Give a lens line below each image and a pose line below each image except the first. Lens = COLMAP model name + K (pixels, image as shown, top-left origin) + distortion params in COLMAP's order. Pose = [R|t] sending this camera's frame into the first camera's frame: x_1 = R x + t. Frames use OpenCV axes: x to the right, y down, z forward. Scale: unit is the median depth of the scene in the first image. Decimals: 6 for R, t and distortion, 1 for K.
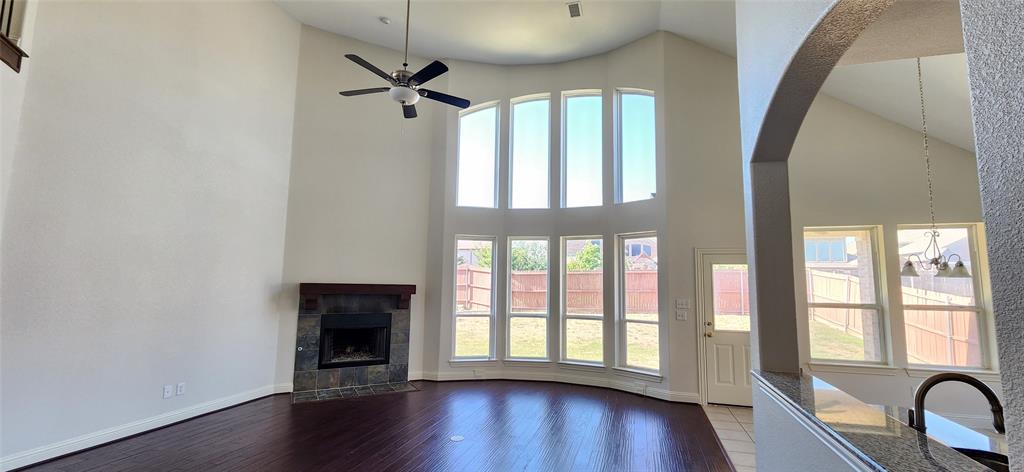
lens RADIAL K [[414.3, 0, 520.7], [0, 414.3, 236.1], [0, 0, 1]] dist [0.002070, 0.000184]
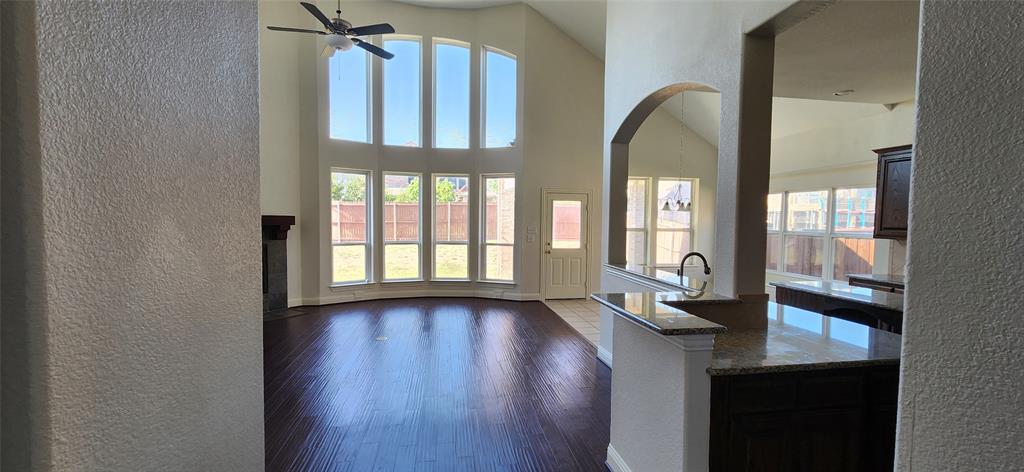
lens RADIAL K [[414.3, 0, 520.7], [0, 414.3, 236.1], [0, 0, 1]] dist [0.002070, 0.000184]
pose [[0.897230, -0.021732, 0.441028, -0.202180], [-0.051217, 0.986925, 0.152827, -0.017096], [-0.438583, -0.159709, 0.884386, -0.147145]]
